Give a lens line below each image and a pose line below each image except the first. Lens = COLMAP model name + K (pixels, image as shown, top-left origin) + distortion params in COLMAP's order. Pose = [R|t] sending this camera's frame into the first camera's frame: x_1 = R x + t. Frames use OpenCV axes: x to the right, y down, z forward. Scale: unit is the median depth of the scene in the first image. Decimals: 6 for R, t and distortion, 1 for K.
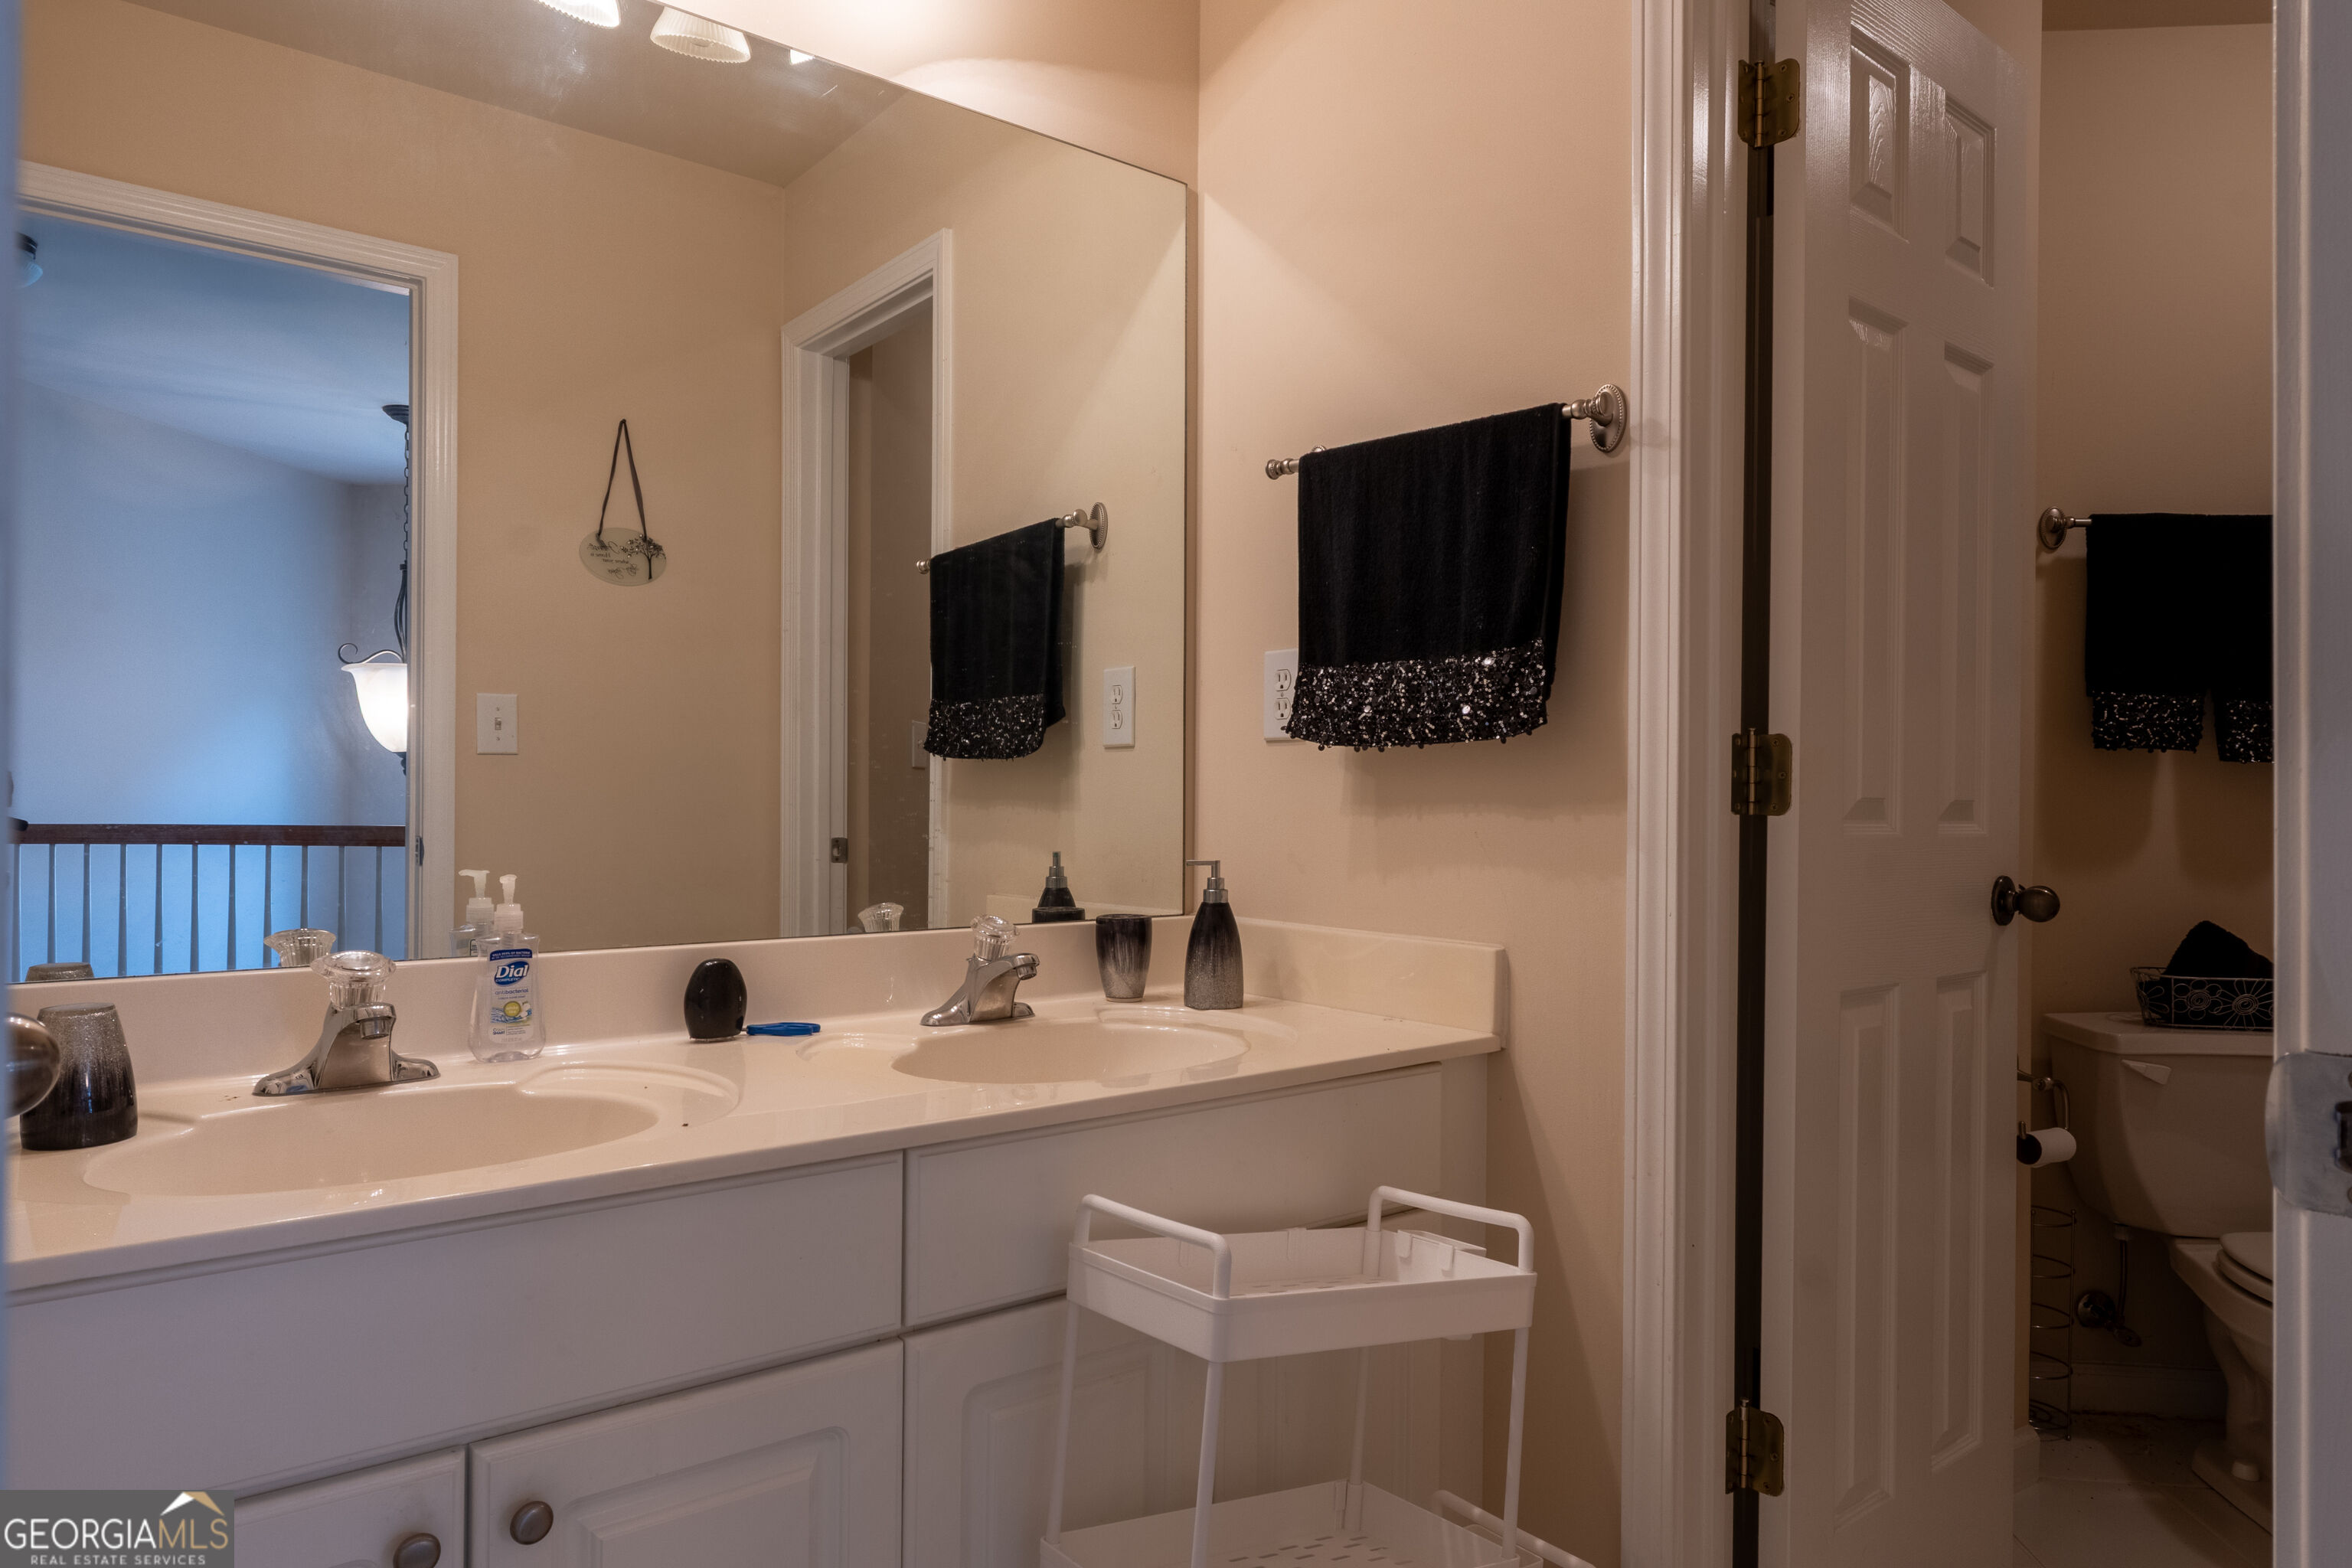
lens RADIAL K [[1494.2, 0, 1174.5], [0, 1494.2, 786.6], [0, 0, 1]] dist [0.011060, 0.001309]
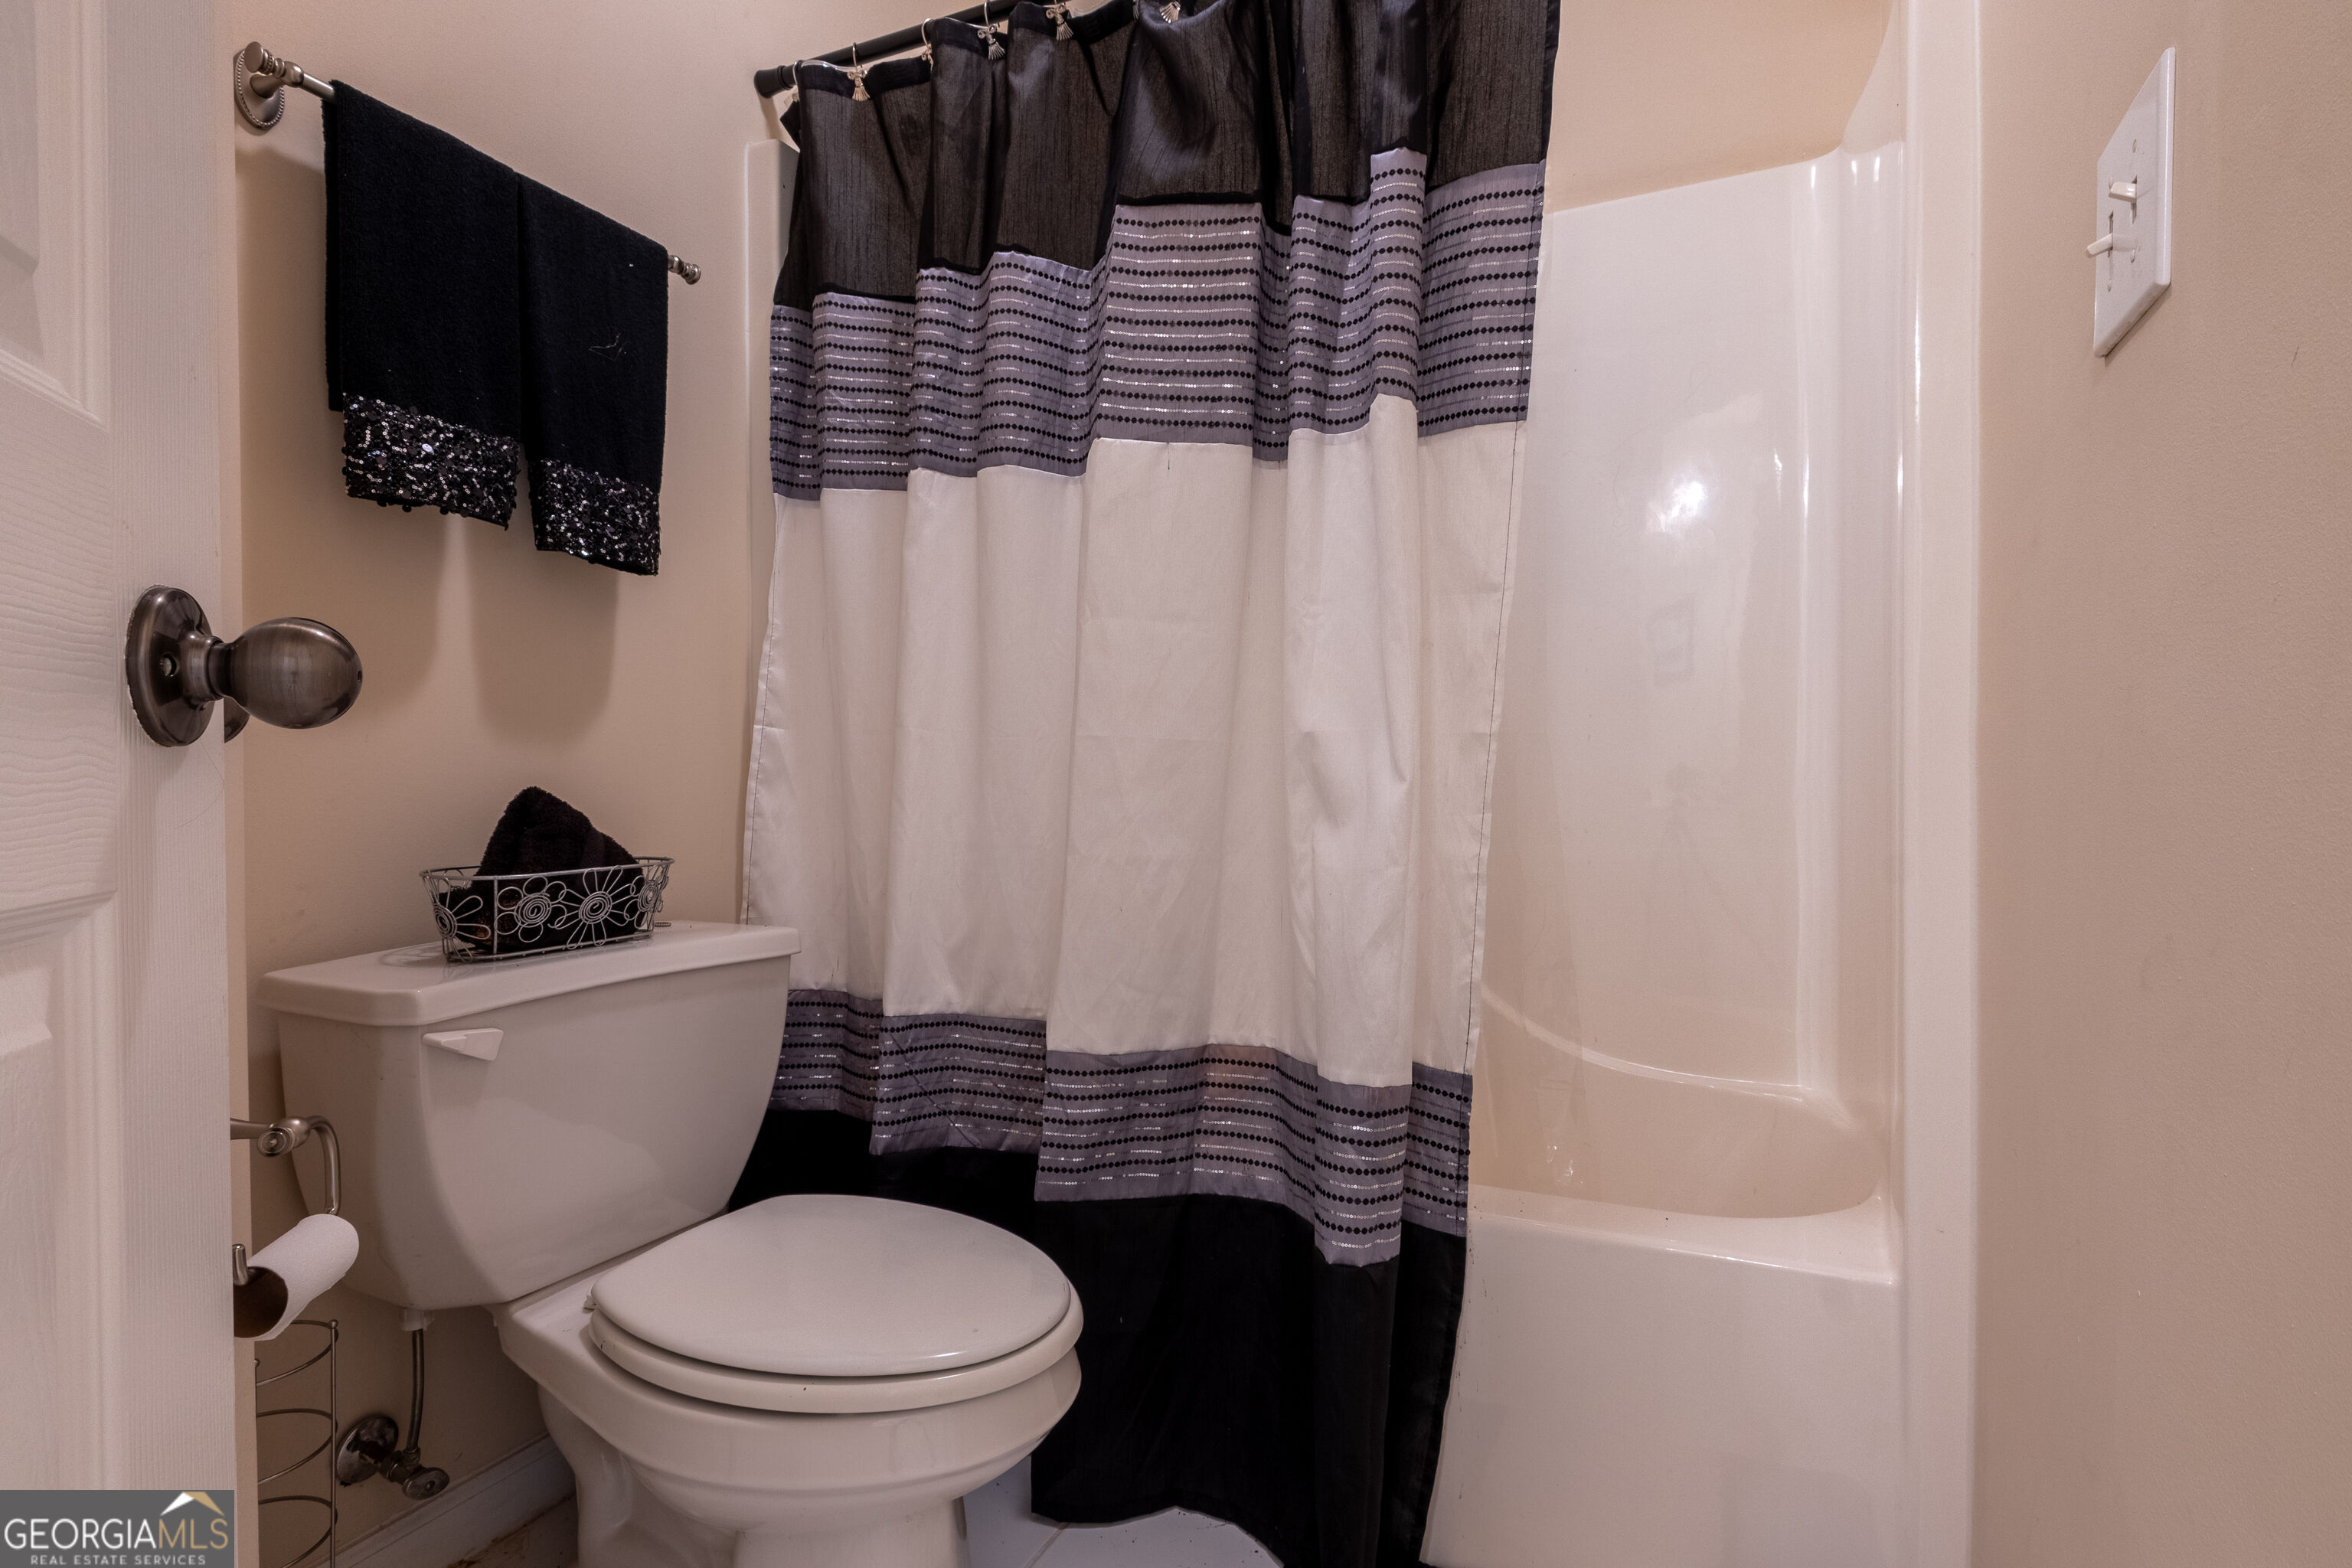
lens RADIAL K [[1163.2, 0, 1174.4], [0, 1163.2, 781.1], [0, 0, 1]] dist [-0.001835, 0.000089]
pose [[0.346615, -0.026596, 0.937630, 0.317741], [0.004602, 0.999634, 0.026653, 0.075779], [-0.937996, -0.004923, 0.346610, 0.575274]]
